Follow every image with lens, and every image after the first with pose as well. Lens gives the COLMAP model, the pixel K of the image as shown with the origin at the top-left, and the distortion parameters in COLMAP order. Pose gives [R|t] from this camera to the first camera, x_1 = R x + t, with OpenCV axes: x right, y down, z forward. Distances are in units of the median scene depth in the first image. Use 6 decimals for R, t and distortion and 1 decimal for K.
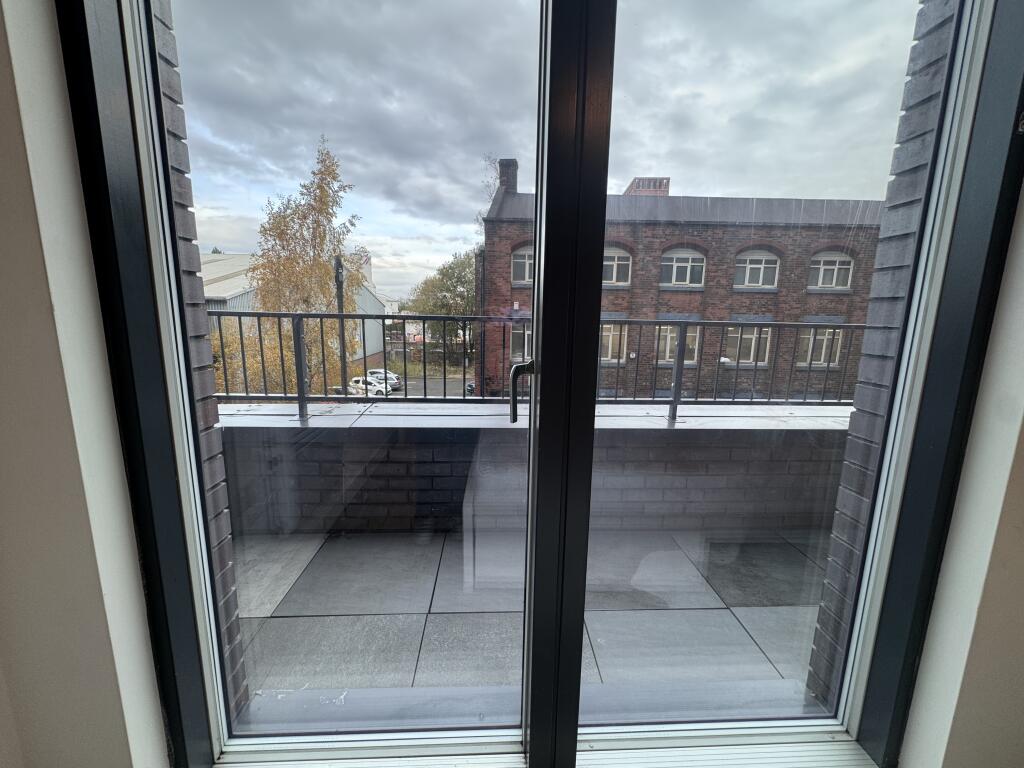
lens RADIAL K [[418.9, 0, 512.0], [0, 418.9, 384.0], [0, 0, 1]] dist [-0.001352, -0.000073]
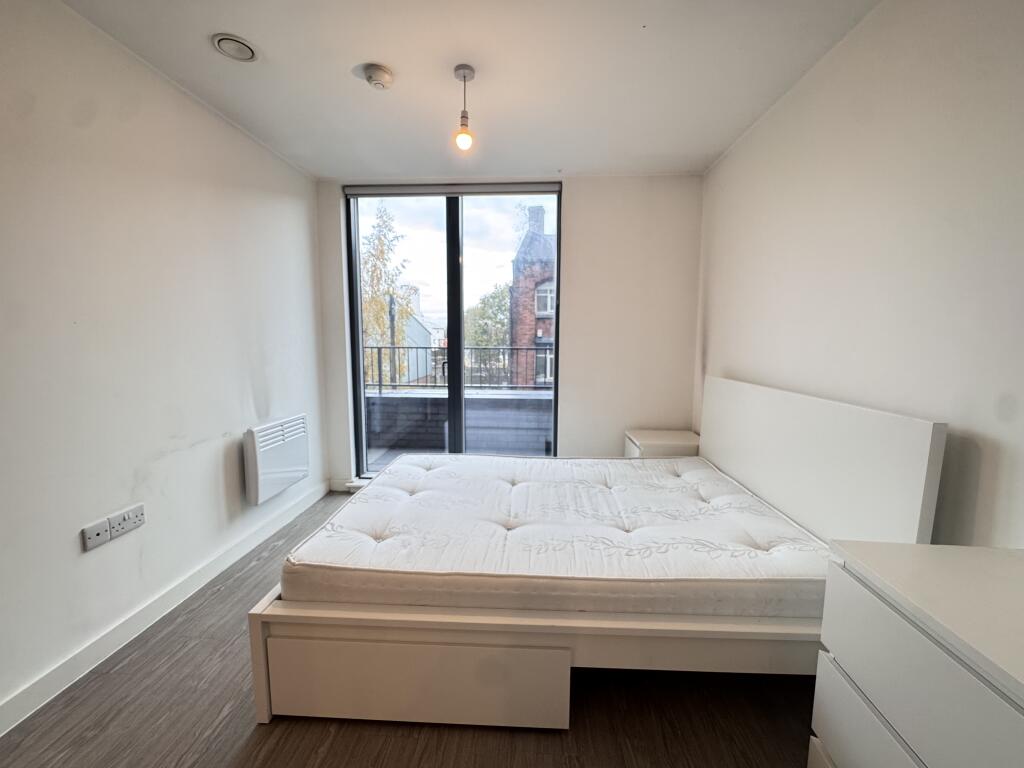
lens RADIAL K [[418.9, 0, 512.0], [0, 418.9, 384.0], [0, 0, 1]] dist [-0.001352, -0.000073]
pose [[0.994595, -0.001091, -0.103823, 0.050699], [-0.005027, 0.998266, -0.058642, 0.019116], [0.103706, 0.058847, 0.992866, -0.135607]]
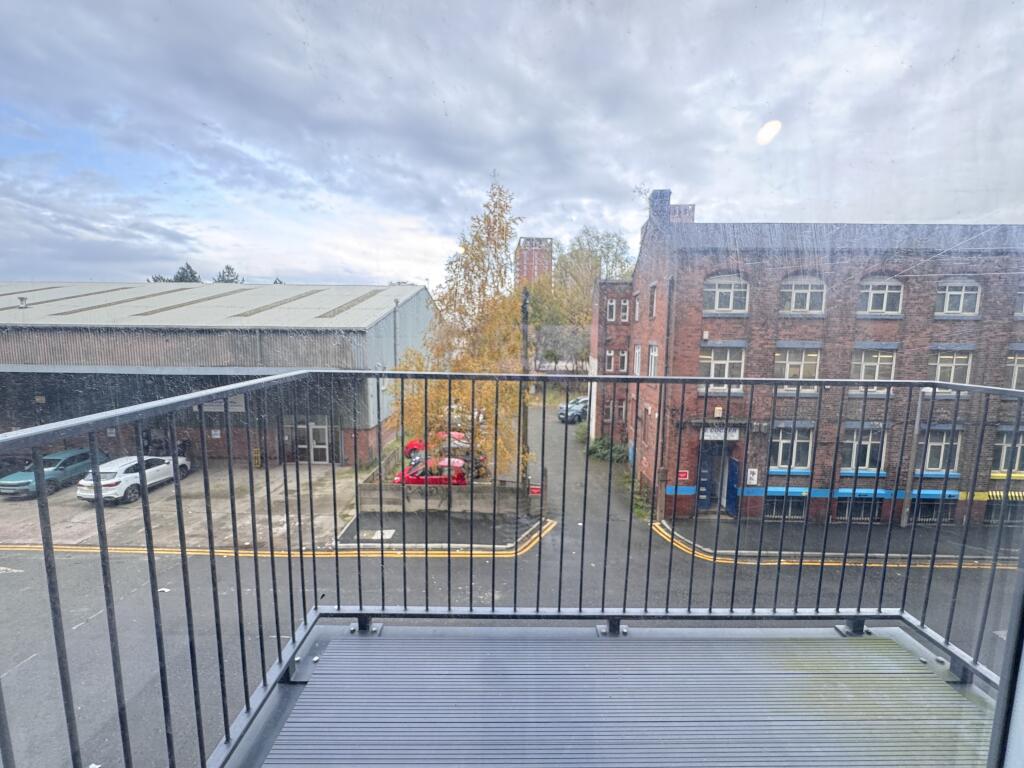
lens RADIAL K [[430.0, 0, 512.0], [0, 430.0, 384.0], [0, 0, 1]] dist [0.000388, -0.000073]
pose [[0.999696, -0.003306, -0.024415, -0.397768], [0.001669, 0.997769, -0.066739, -0.007246], [0.024582, 0.066678, 0.997472, -0.000723]]
